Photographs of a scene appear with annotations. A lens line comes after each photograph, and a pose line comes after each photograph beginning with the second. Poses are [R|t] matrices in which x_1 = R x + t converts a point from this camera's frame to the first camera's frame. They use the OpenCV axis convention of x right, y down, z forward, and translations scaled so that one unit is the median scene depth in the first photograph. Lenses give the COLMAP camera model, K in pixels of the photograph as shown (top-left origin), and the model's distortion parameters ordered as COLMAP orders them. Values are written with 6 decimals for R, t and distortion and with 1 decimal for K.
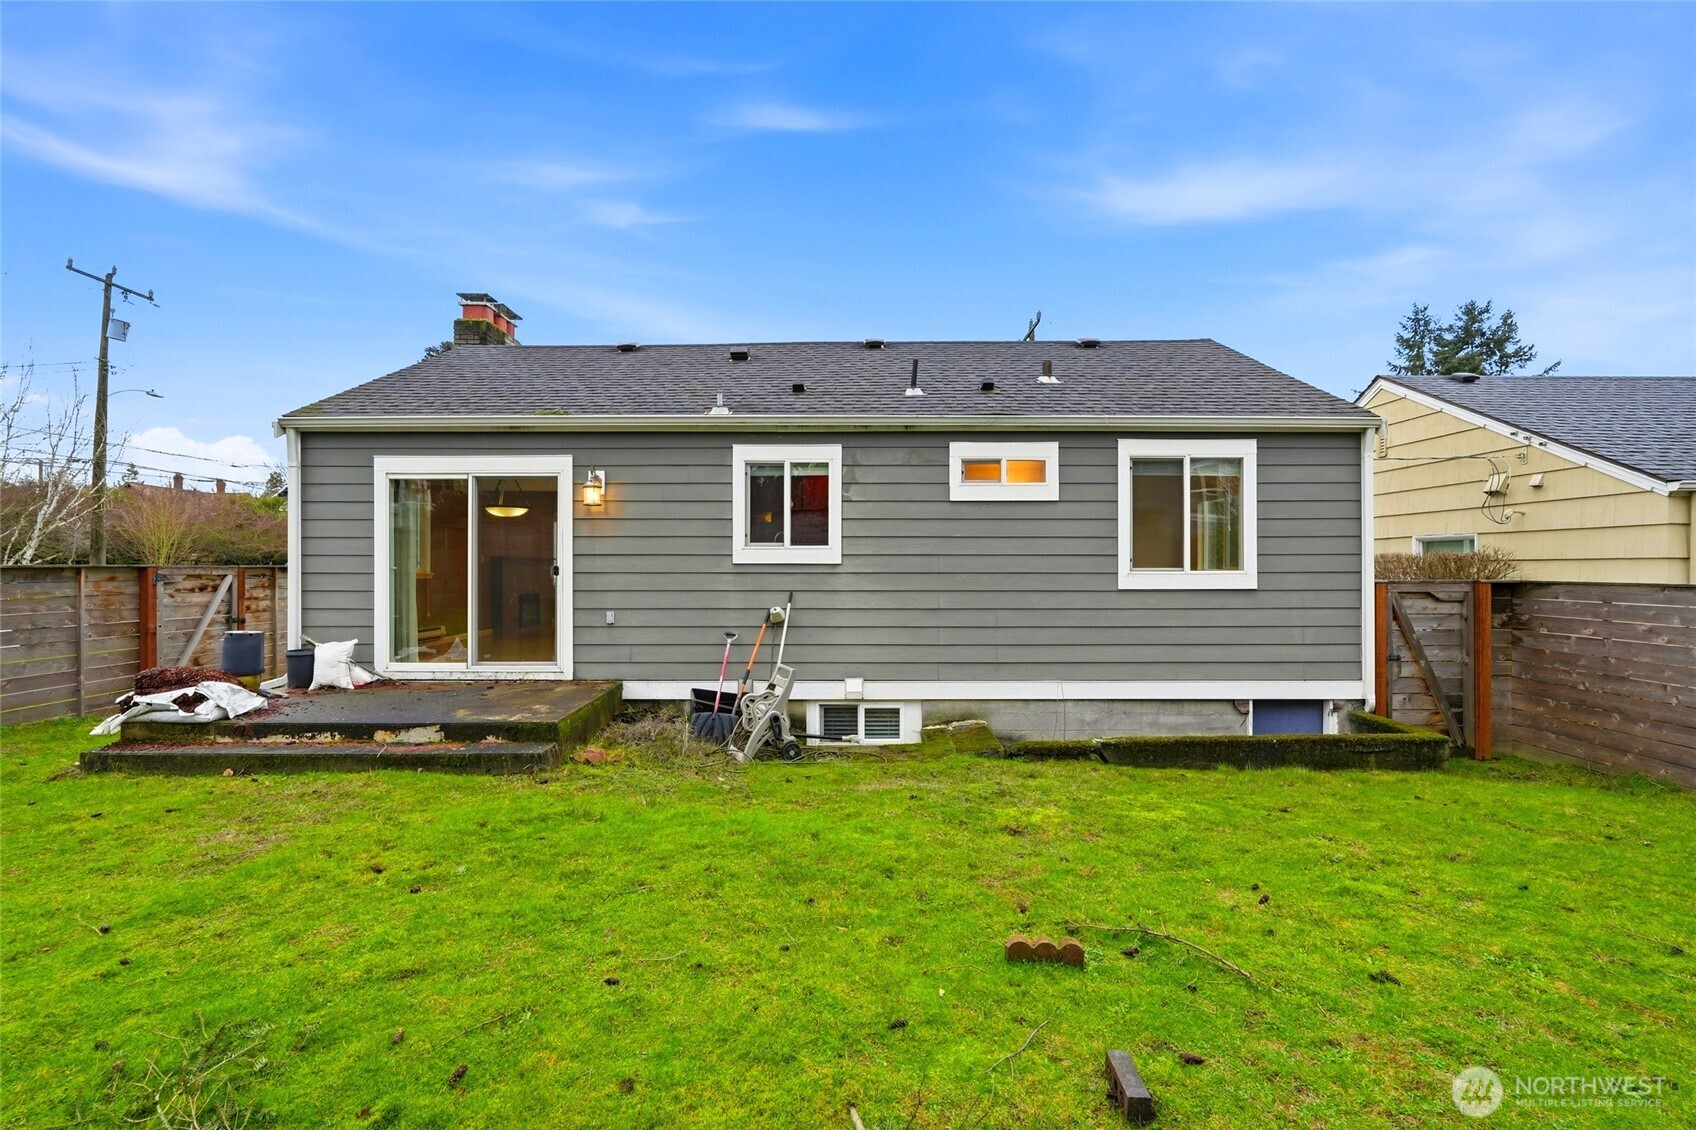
lens RADIAL K [[745.1, 0, 845.1], [0, 745.1, 560.1], [0, 0, 1]] dist [-0.014810, 0.006256]
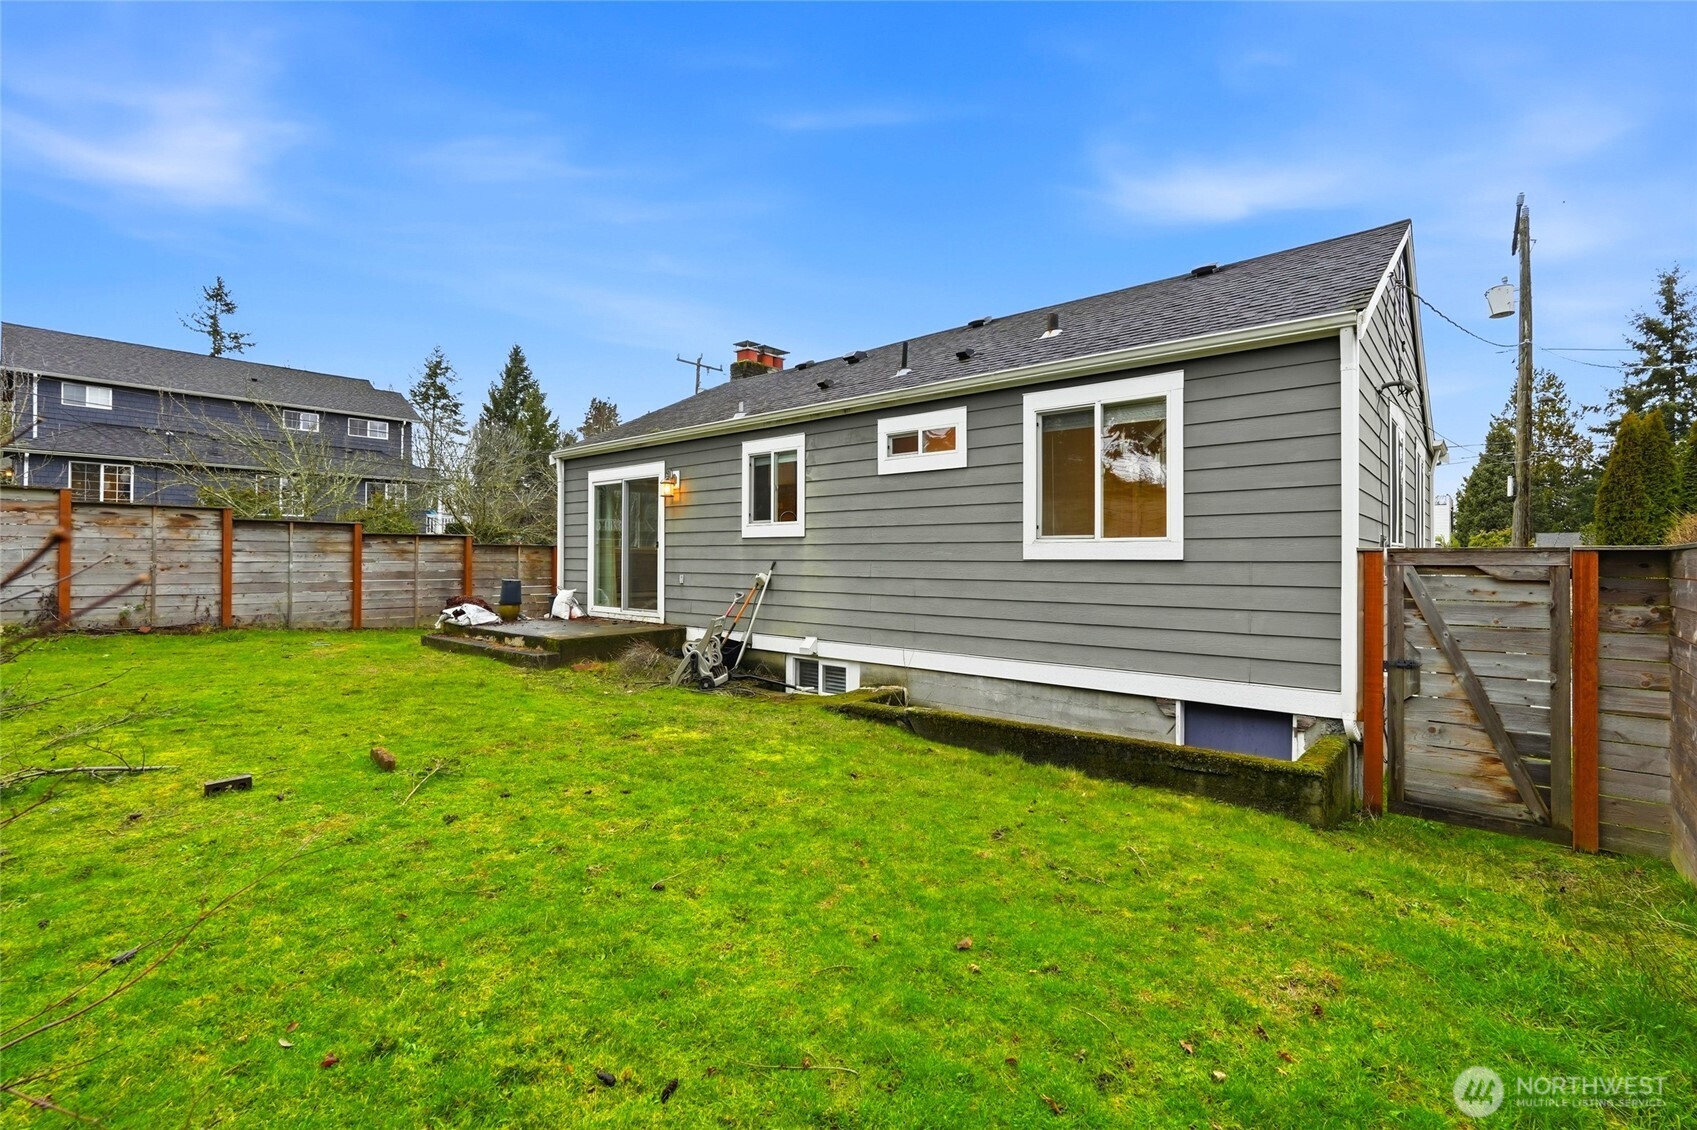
lens RADIAL K [[745.6, 0, 842.9], [0, 745.6, 558.6], [0, 0, 1]] dist [-0.014810, 0.006256]
pose [[0.758946, 0.003483, -0.651144, 0.789196], [-0.000487, 0.999988, 0.004782, 0.033492], [0.651154, -0.003312, 0.758939, 0.165910]]
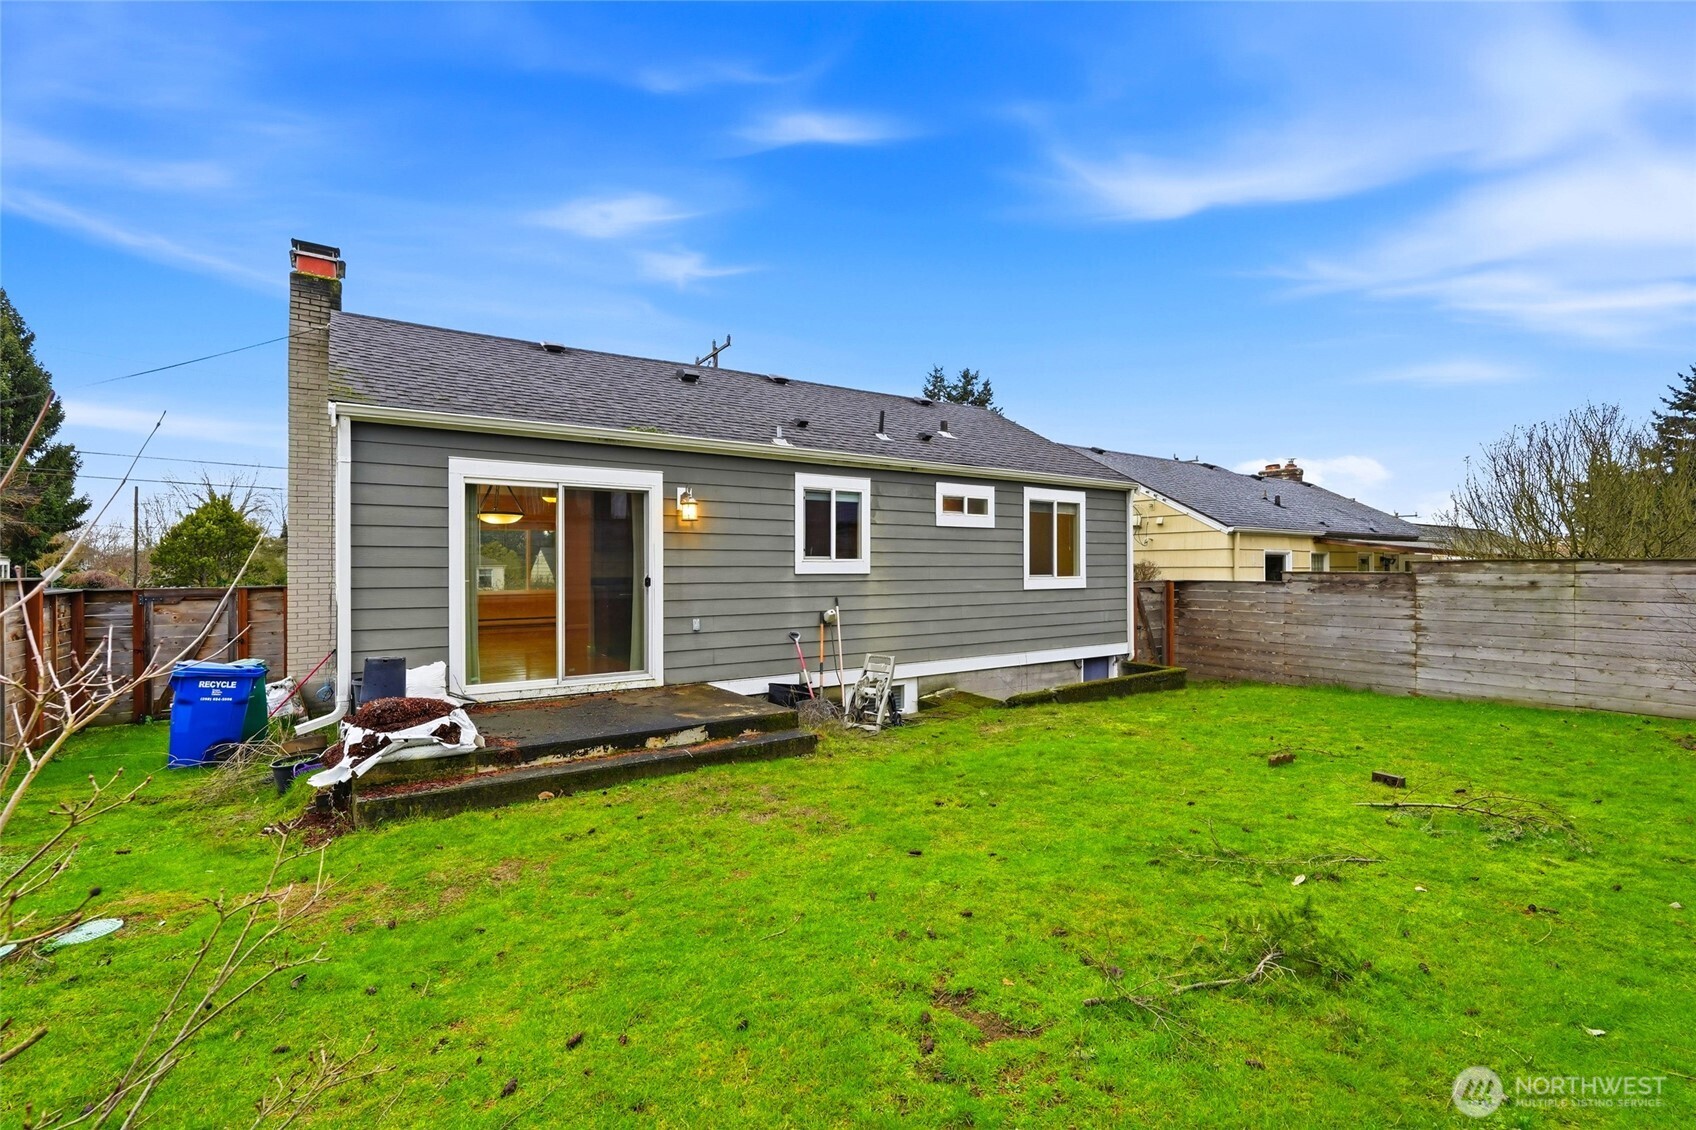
lens RADIAL K [[745.1, 0, 835.8], [0, 745.1, 568.4], [0, 0, 1]] dist [-0.014810, 0.006256]
pose [[0.830619, -0.003317, 0.556831, -0.751210], [0.001327, 0.999991, 0.003978, -0.008459], [-0.556839, -0.002566, 0.830617, -0.009228]]
